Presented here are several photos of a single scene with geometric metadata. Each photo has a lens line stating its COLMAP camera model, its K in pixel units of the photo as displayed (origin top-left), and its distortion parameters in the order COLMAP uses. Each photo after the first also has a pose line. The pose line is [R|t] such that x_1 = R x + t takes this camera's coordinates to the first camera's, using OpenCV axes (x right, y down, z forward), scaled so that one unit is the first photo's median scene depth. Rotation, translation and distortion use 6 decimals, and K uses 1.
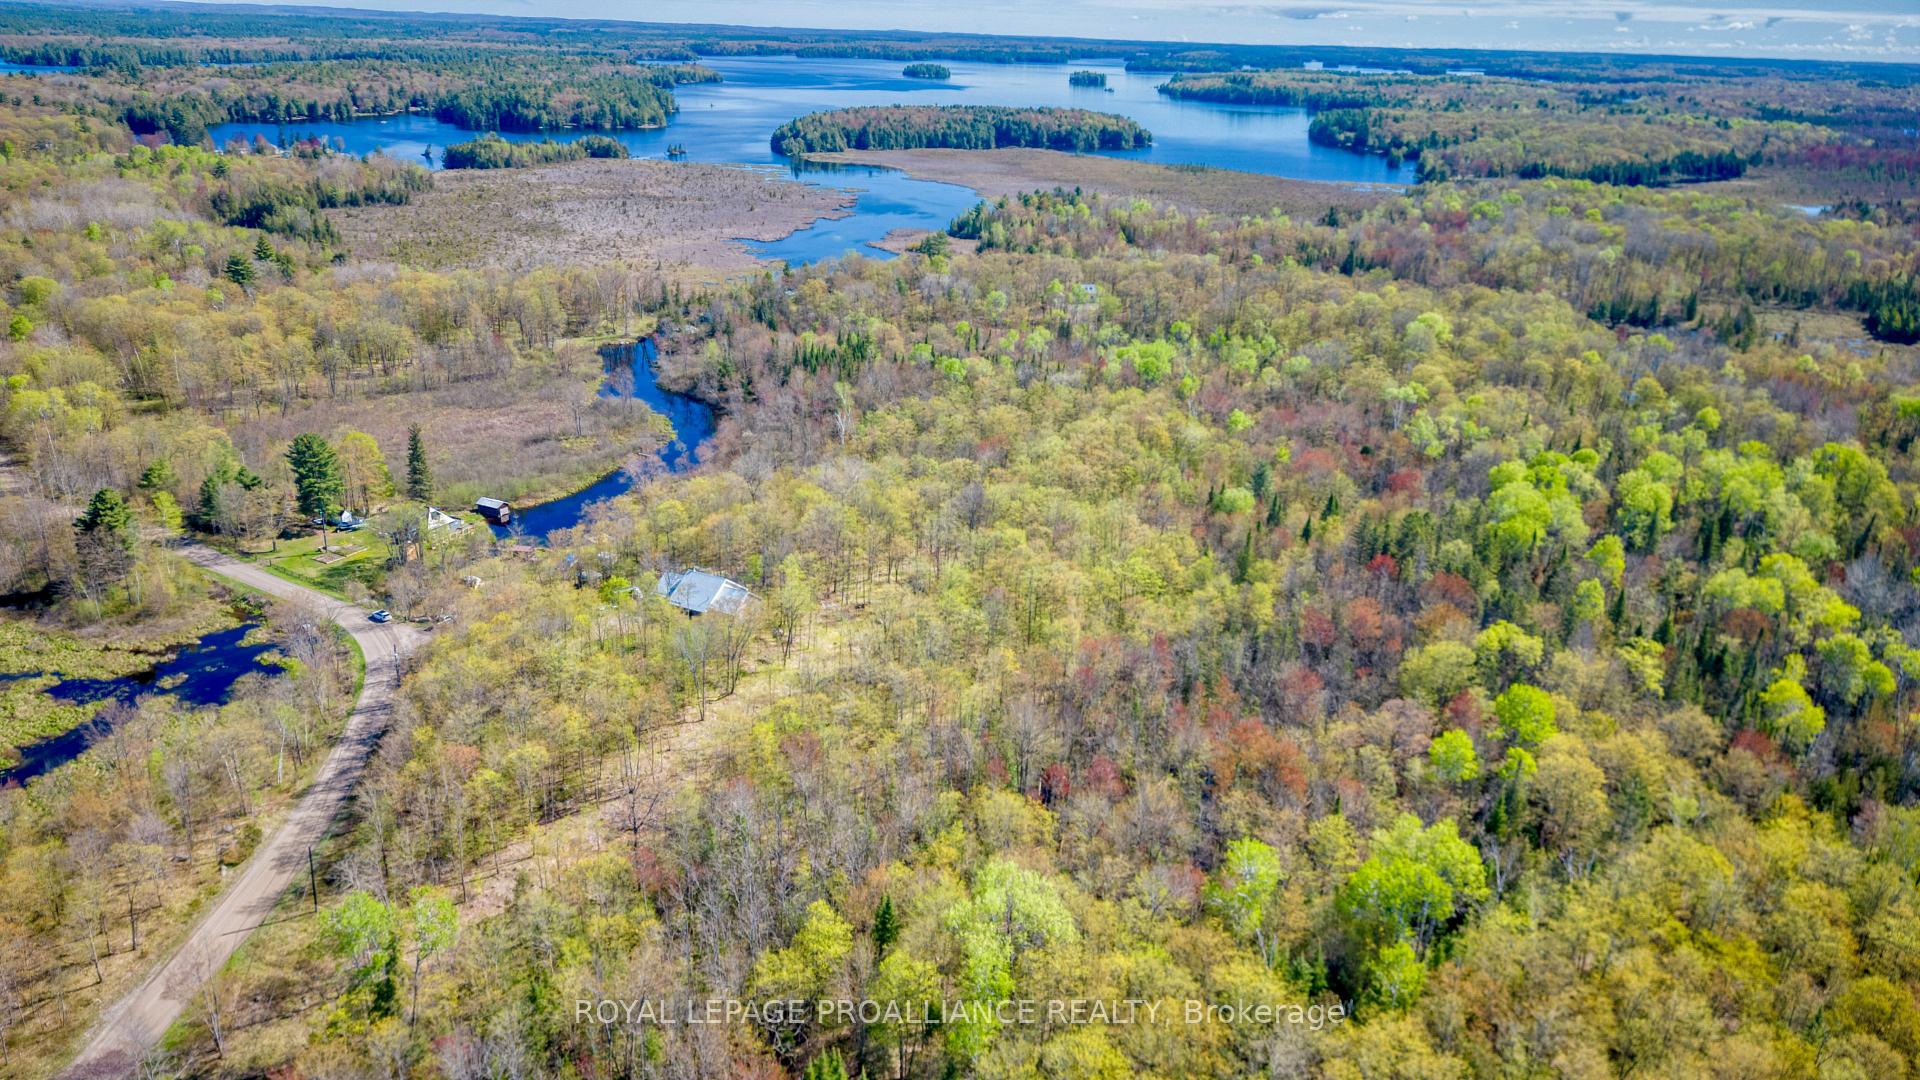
lens RADIAL K [[1354.1, 0, 951.2], [0, 1354.1, 542.0], [0, 0, 1]] dist [0.084424, -0.087171]
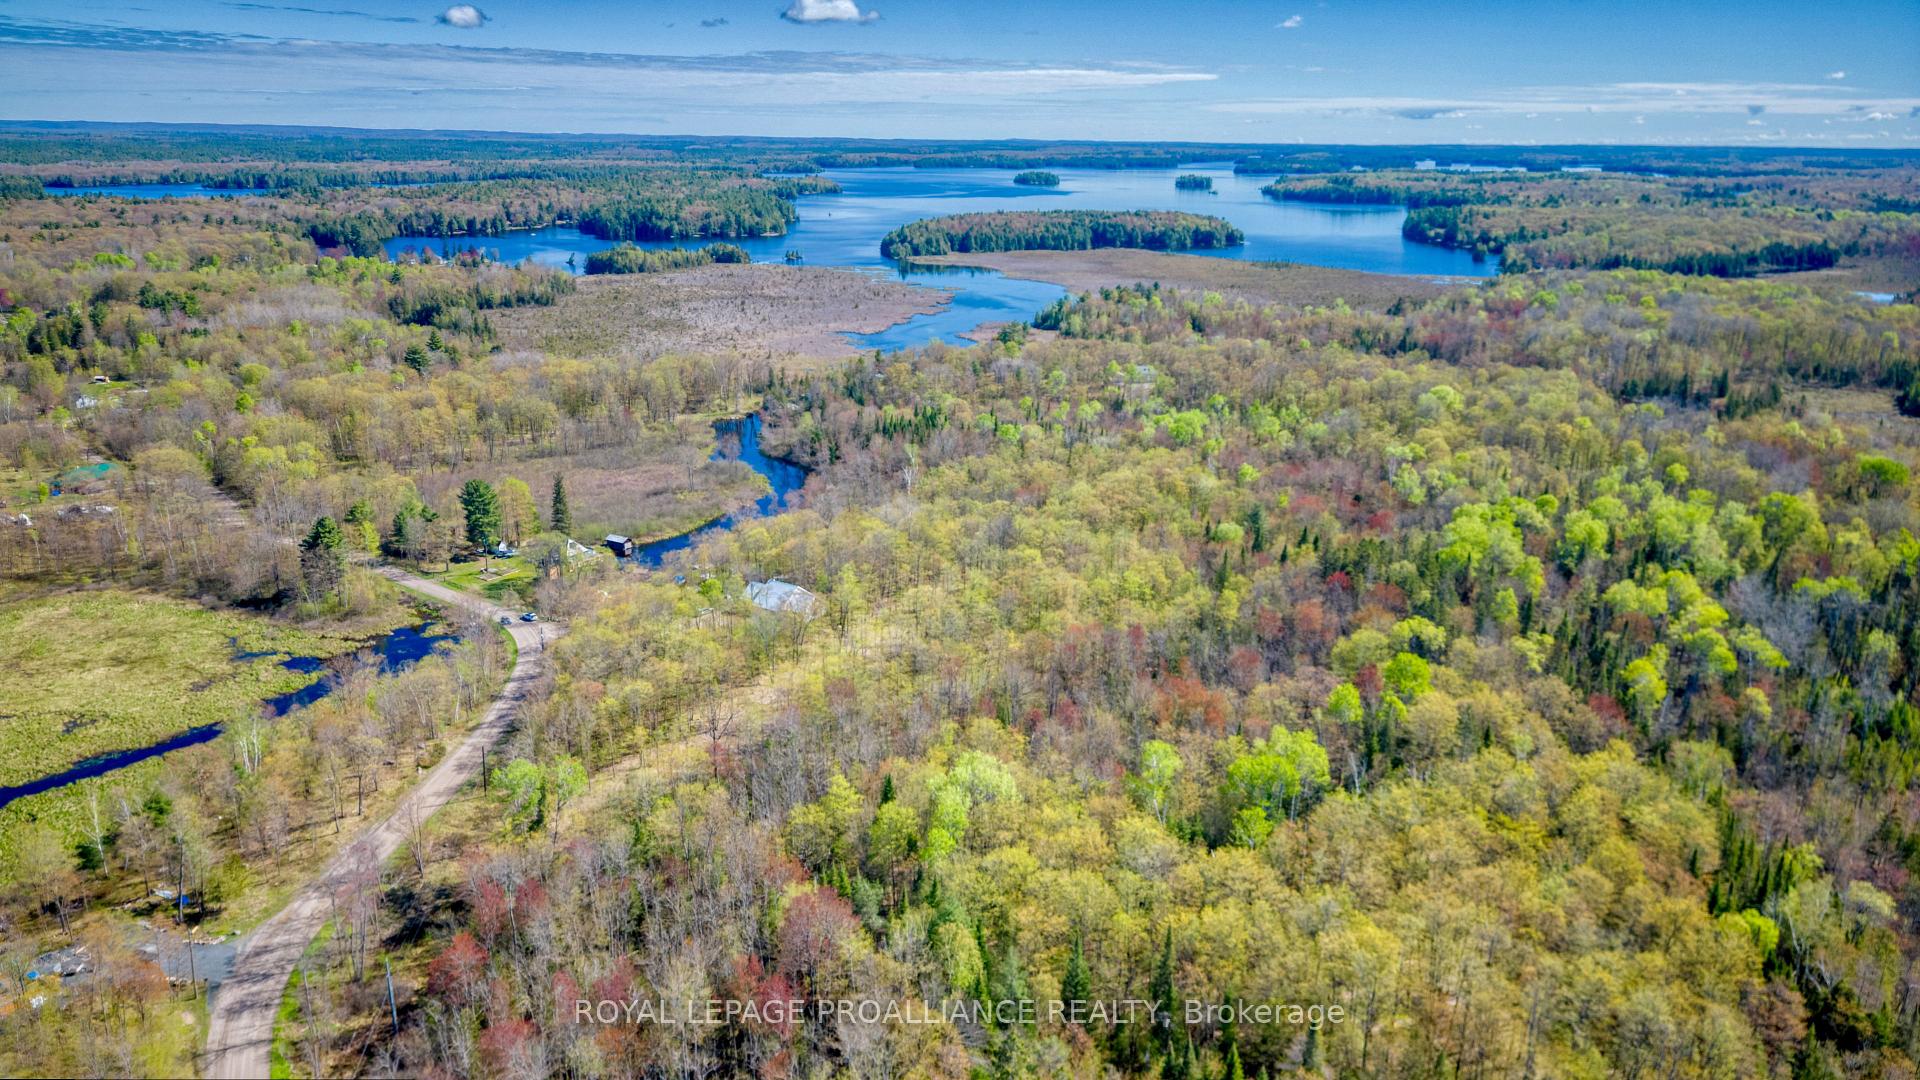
lens RADIAL K [[1354.1, 0, 944.8], [0, 1354.1, 545.0], [0, 0, 1]] dist [0.084424, -0.087171]
pose [[0.996017, 0.005828, -0.088976, 0.017810], [-0.011933, 0.997598, -0.068237, 0.016481], [0.088364, 0.069027, 0.993694, -0.051517]]
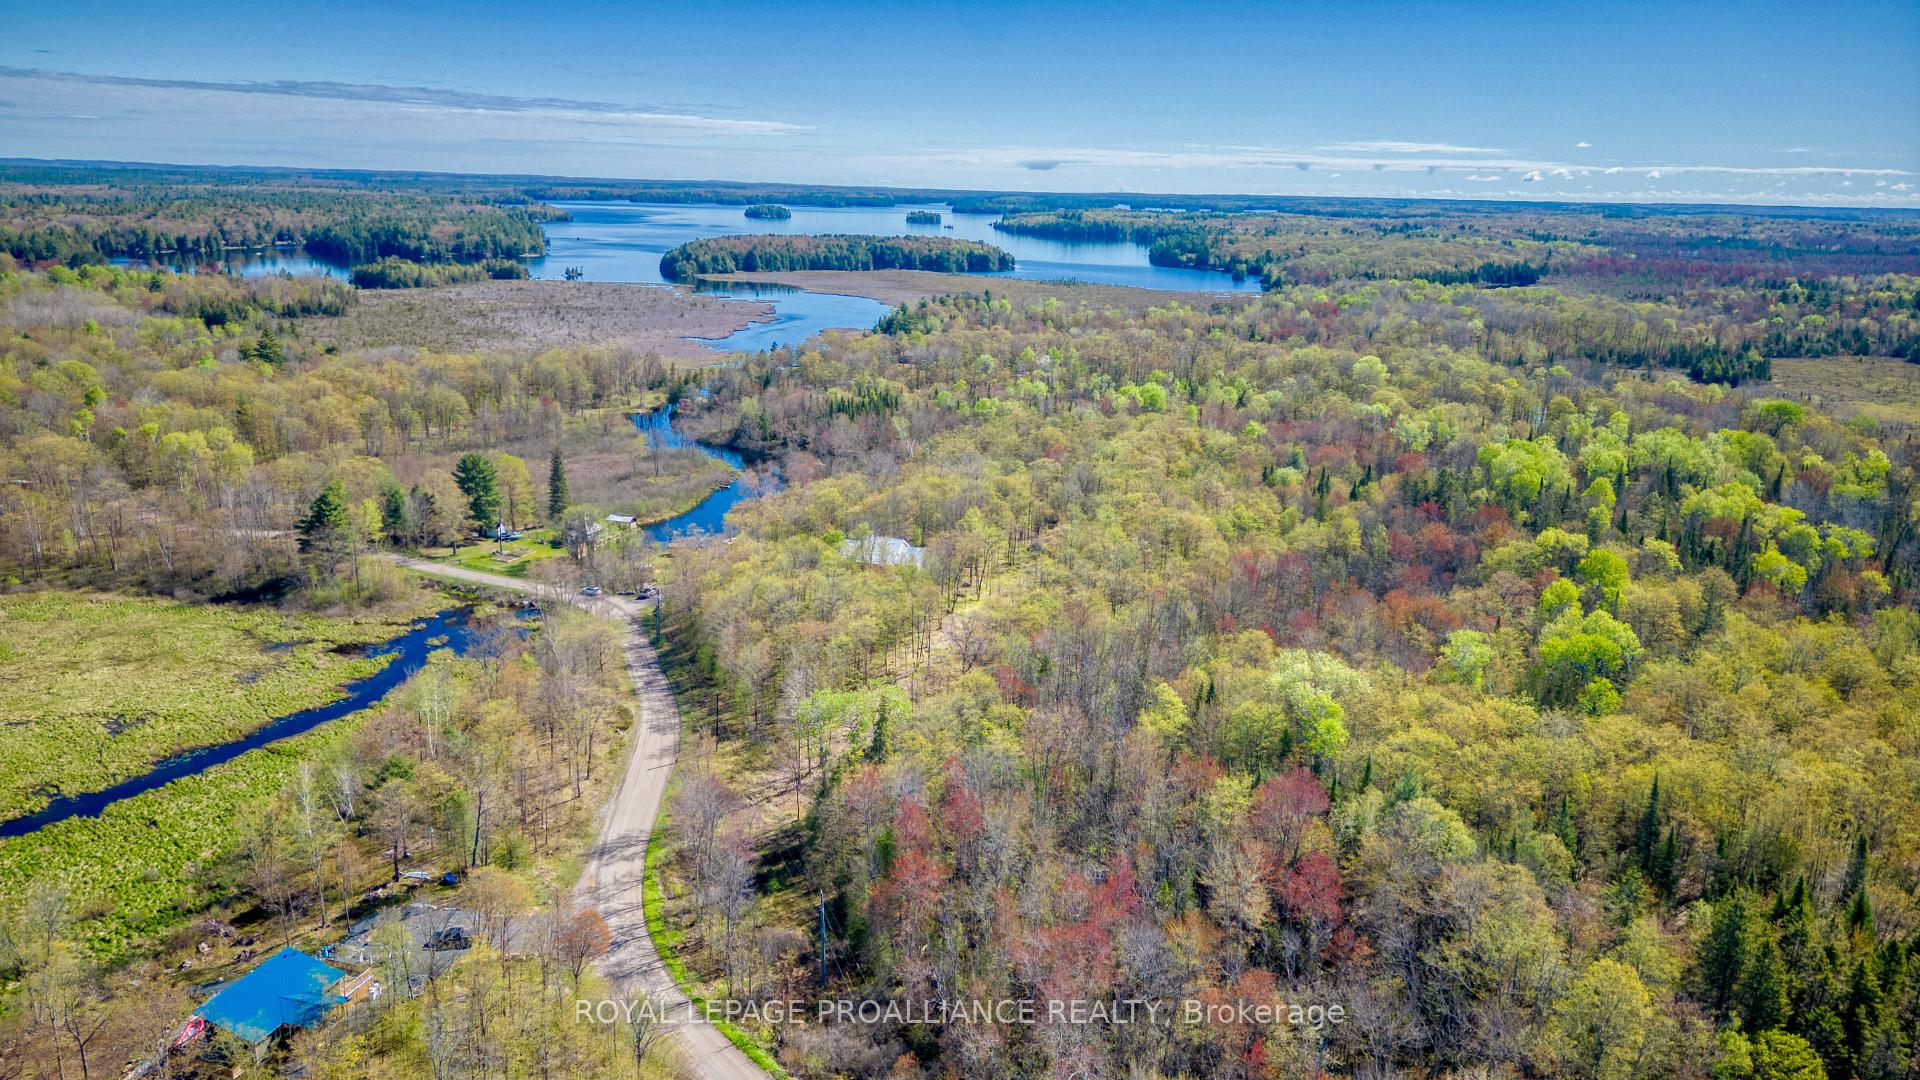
lens RADIAL K [[1354.1, 0, 952.0], [0, 1354.1, 537.4], [0, 0, 1]] dist [0.084424, -0.087171]
pose [[0.991034, -0.039504, 0.127634, -0.062094], [0.052384, 0.993689, -0.099190, 0.032678], [-0.122910, 0.104987, 0.986849, -0.037402]]
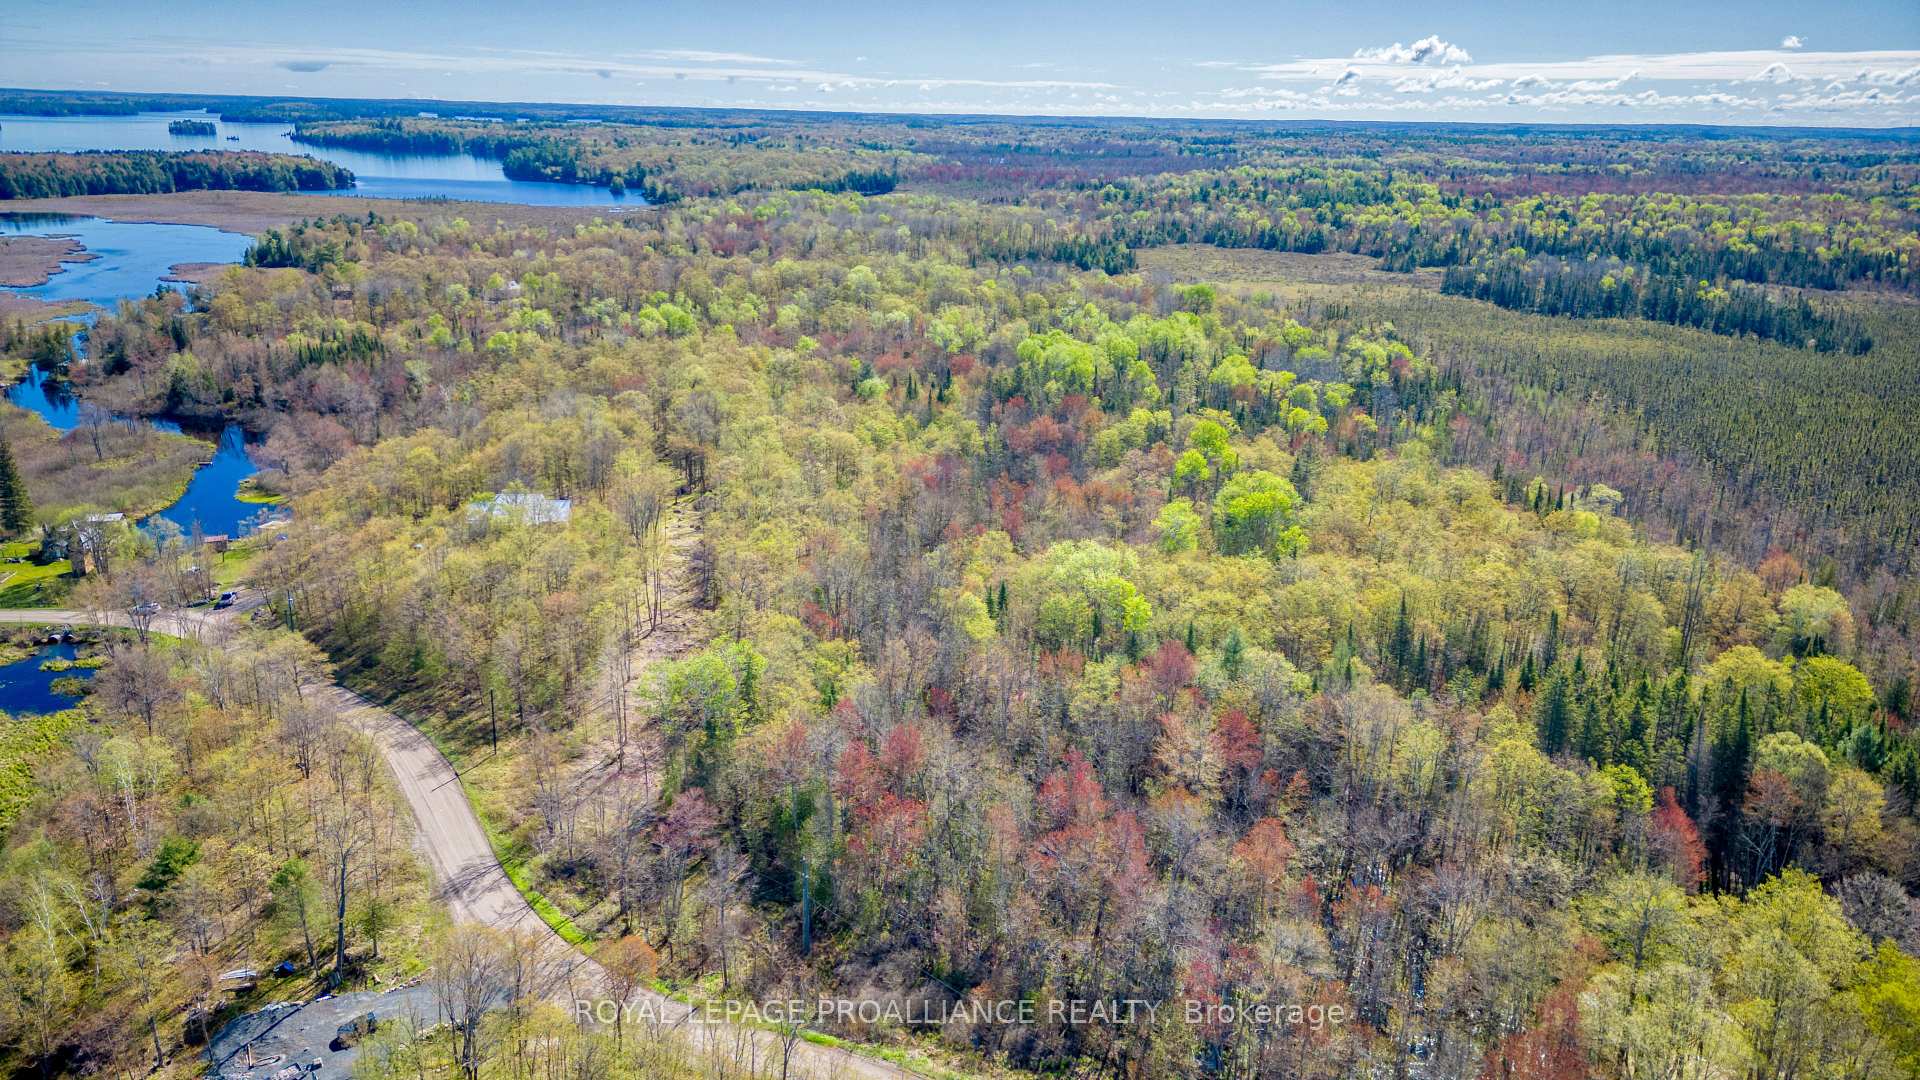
lens RADIAL K [[1354.1, 0, 972.3], [0, 1354.1, 551.9], [0, 0, 1]] dist [0.084424, -0.087171]
pose [[0.810290, -0.193709, 0.553089, -0.111782], [0.210442, 0.977019, 0.033880, 0.024230], [-0.546942, 0.088941, 0.832433, -0.017312]]
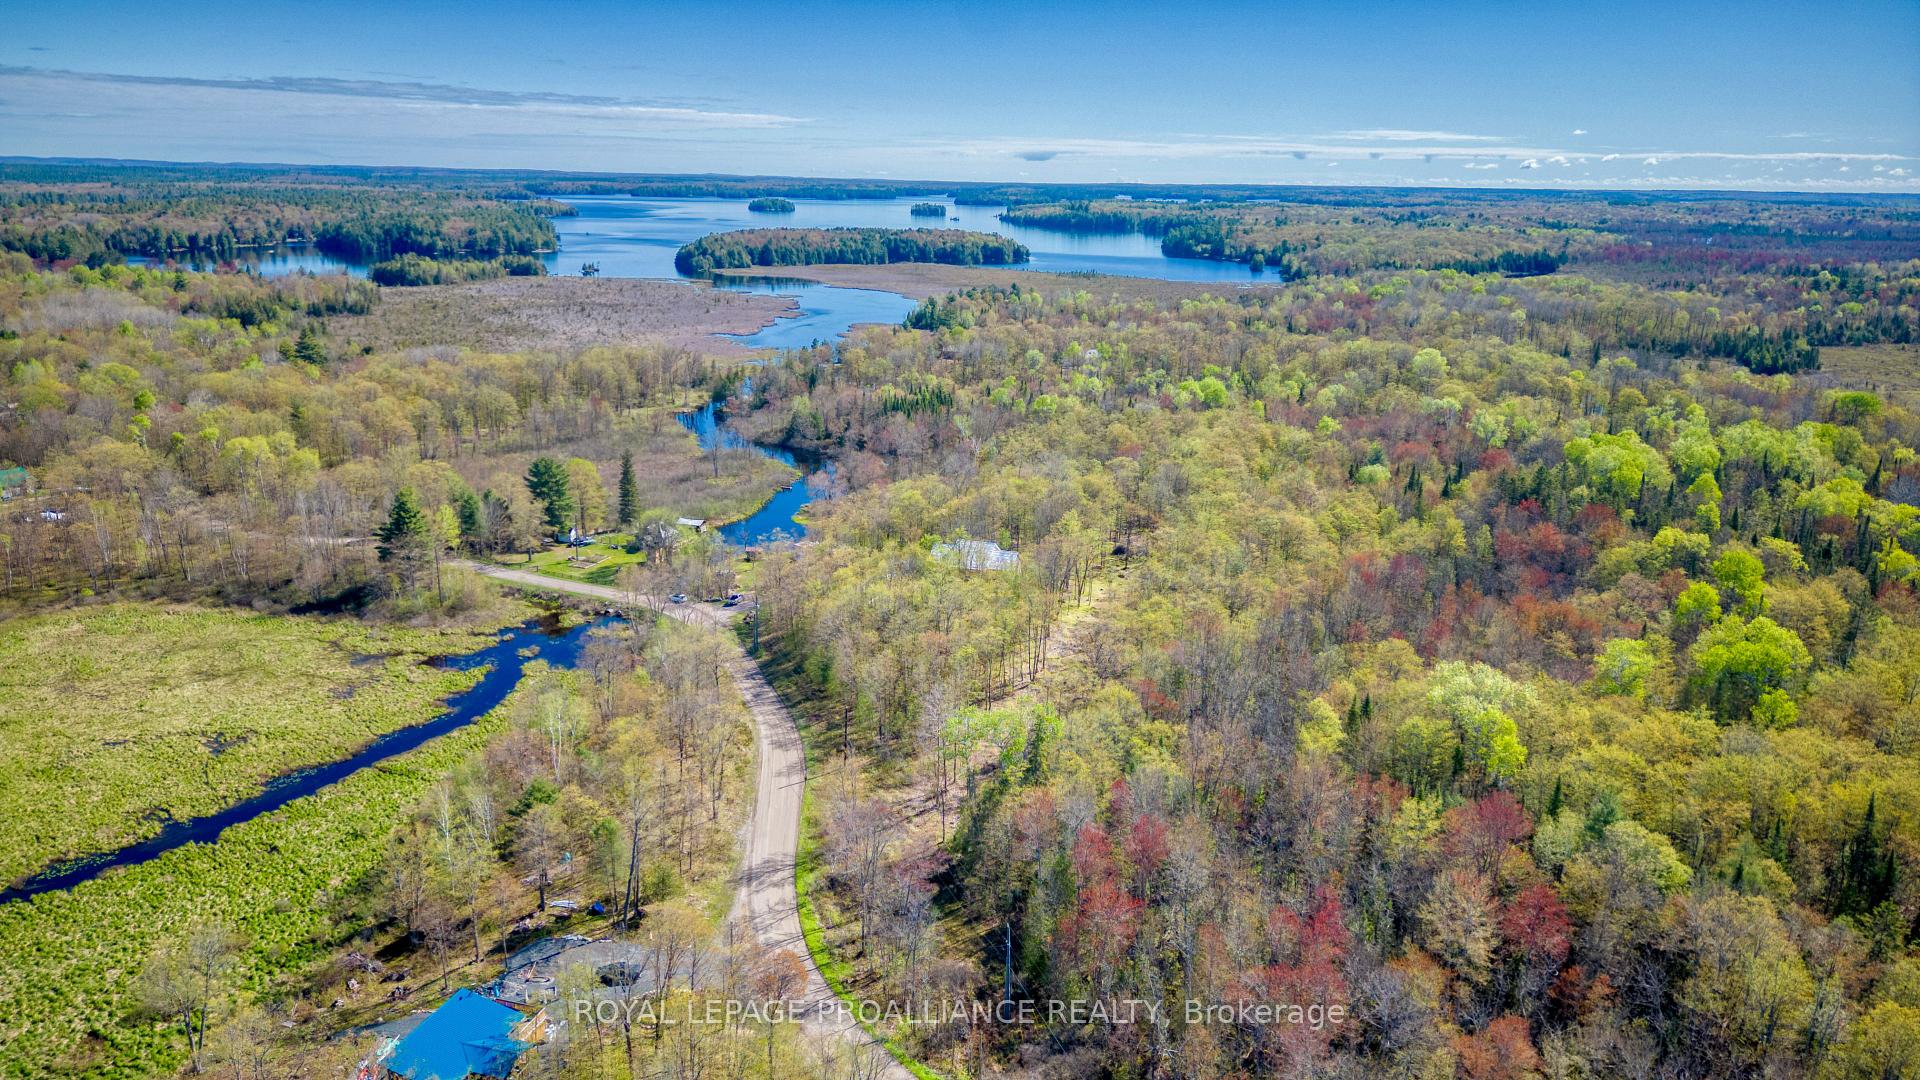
lens RADIAL K [[1354.1, 0, 951.6], [0, 1354.1, 530.8], [0, 0, 1]] dist [0.084424, -0.087171]
pose [[0.990620, -0.046900, 0.128343, -0.079185], [0.059712, 0.993406, -0.097872, 0.028773], [-0.122907, 0.104618, 0.986889, -0.029332]]
